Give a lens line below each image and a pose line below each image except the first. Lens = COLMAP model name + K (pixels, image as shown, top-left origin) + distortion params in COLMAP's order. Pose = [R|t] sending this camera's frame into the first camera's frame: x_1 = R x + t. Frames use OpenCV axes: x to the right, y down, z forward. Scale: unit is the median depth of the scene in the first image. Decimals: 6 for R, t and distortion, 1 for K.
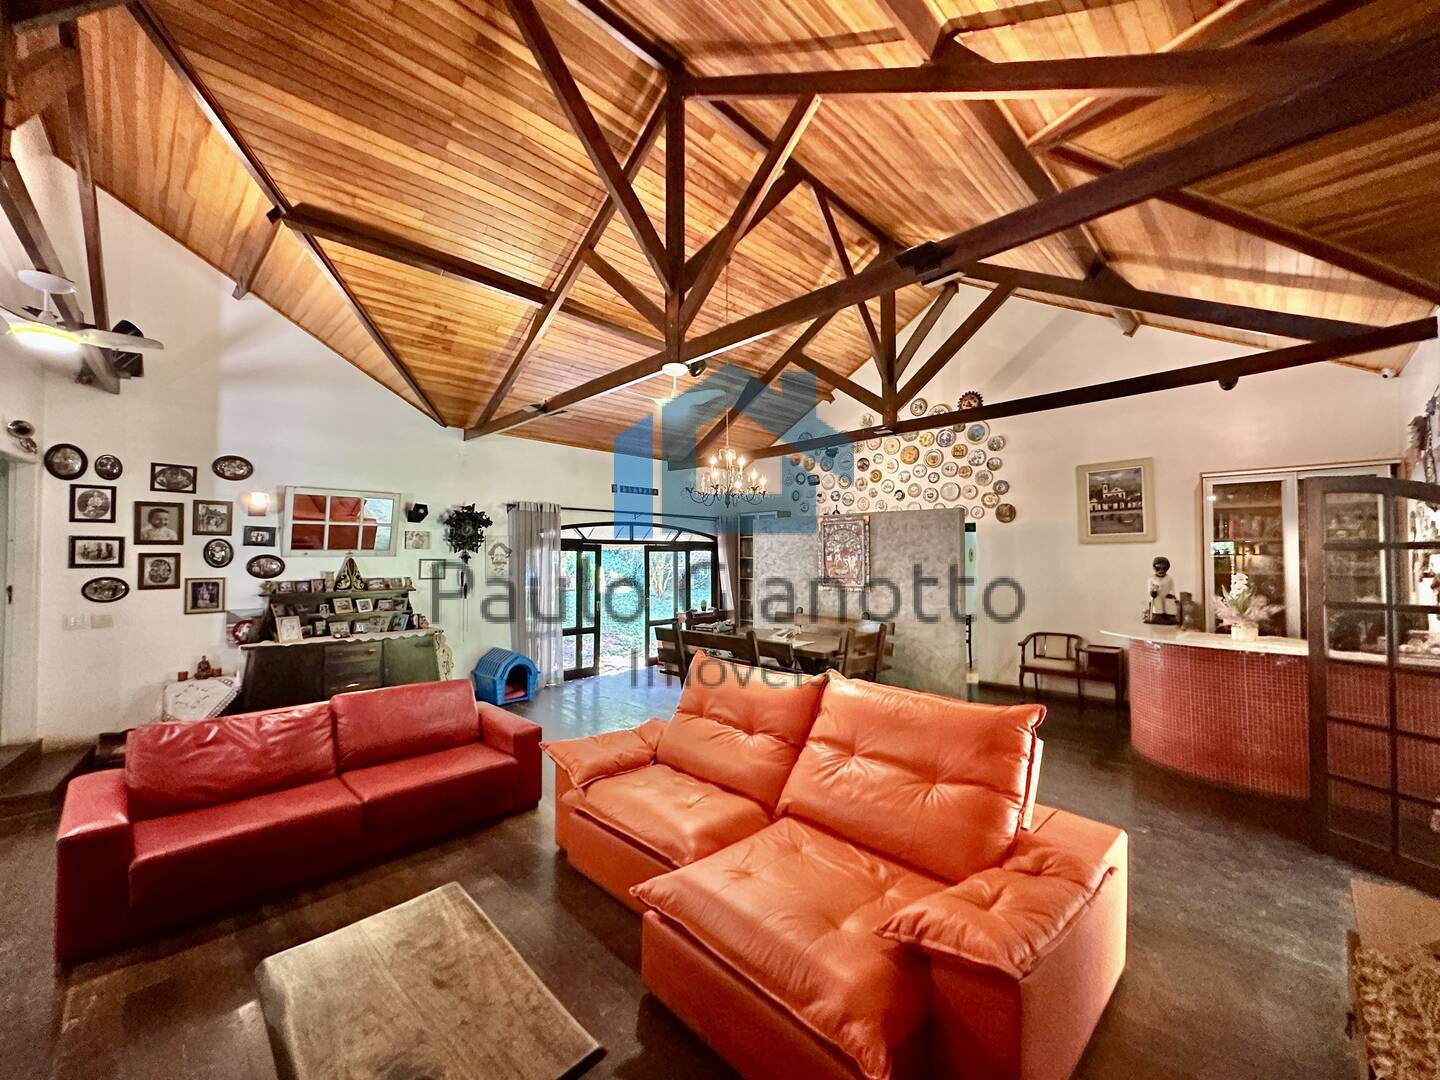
lens RADIAL K [[580.1, 0, 719.3], [0, 580.1, 542.9], [0, 0, 1]] dist [0.000171, -0.000028]
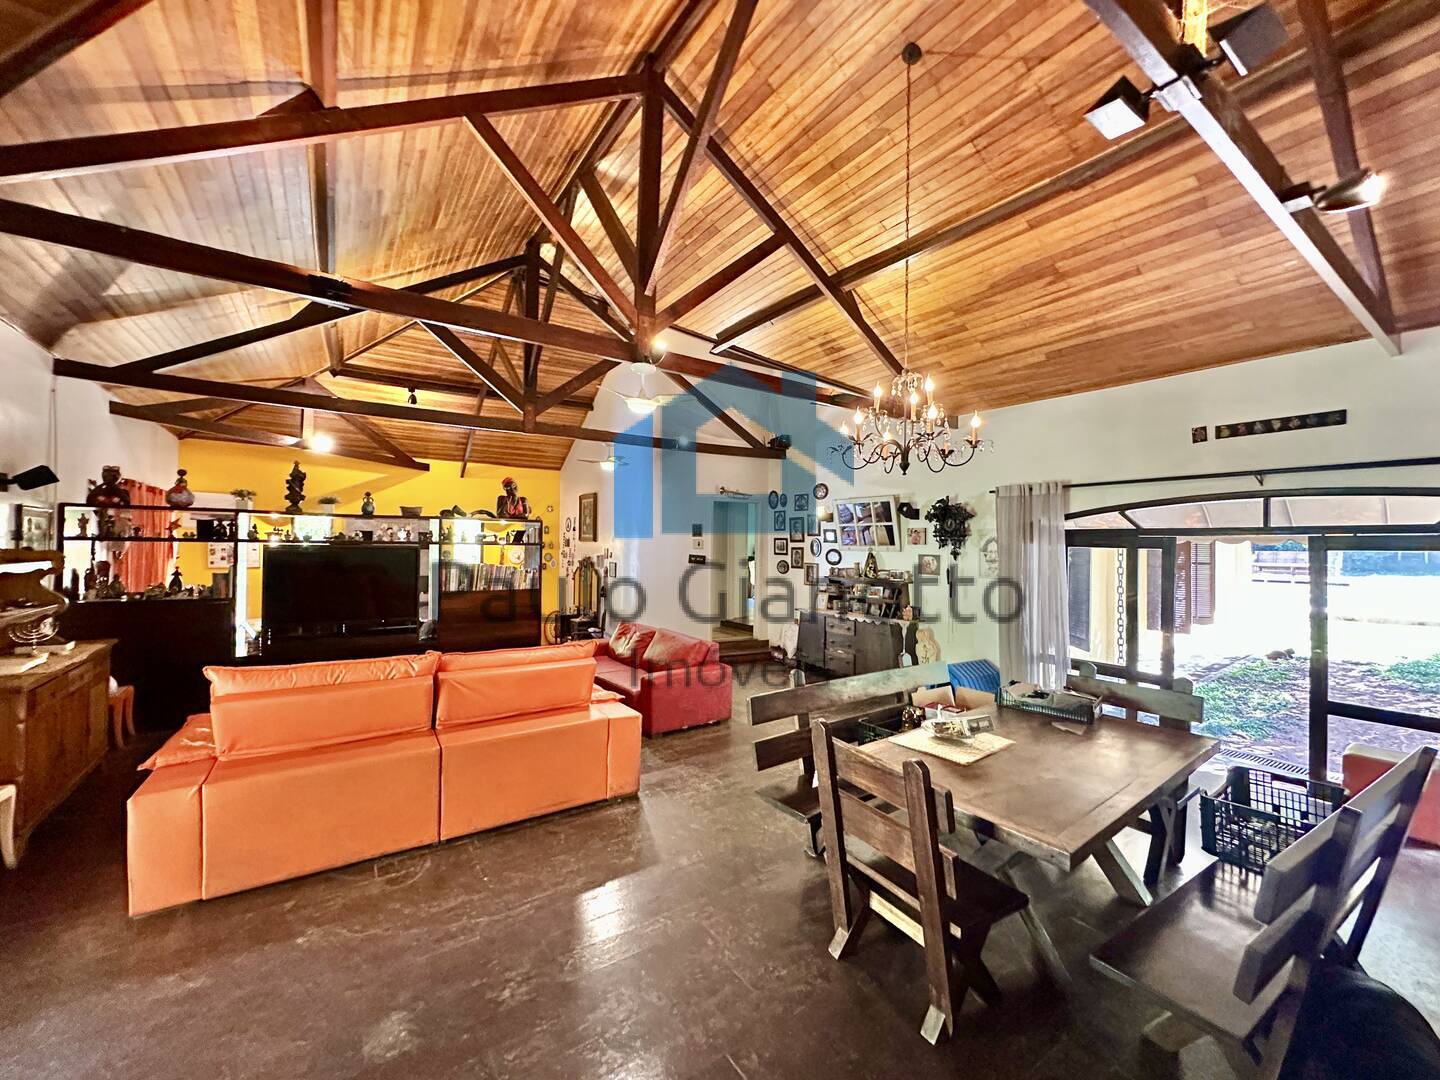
lens RADIAL K [[580.1, 0, 722.2], [0, 580.1, 540.0], [0, 0, 1]] dist [0.000171, -0.000028]
pose [[-0.192252, 0.001494, -0.981344, 0.583884], [0.022576, 0.999741, -0.002901, -0.003081], [0.981086, -0.022713, -0.192236, 0.851571]]
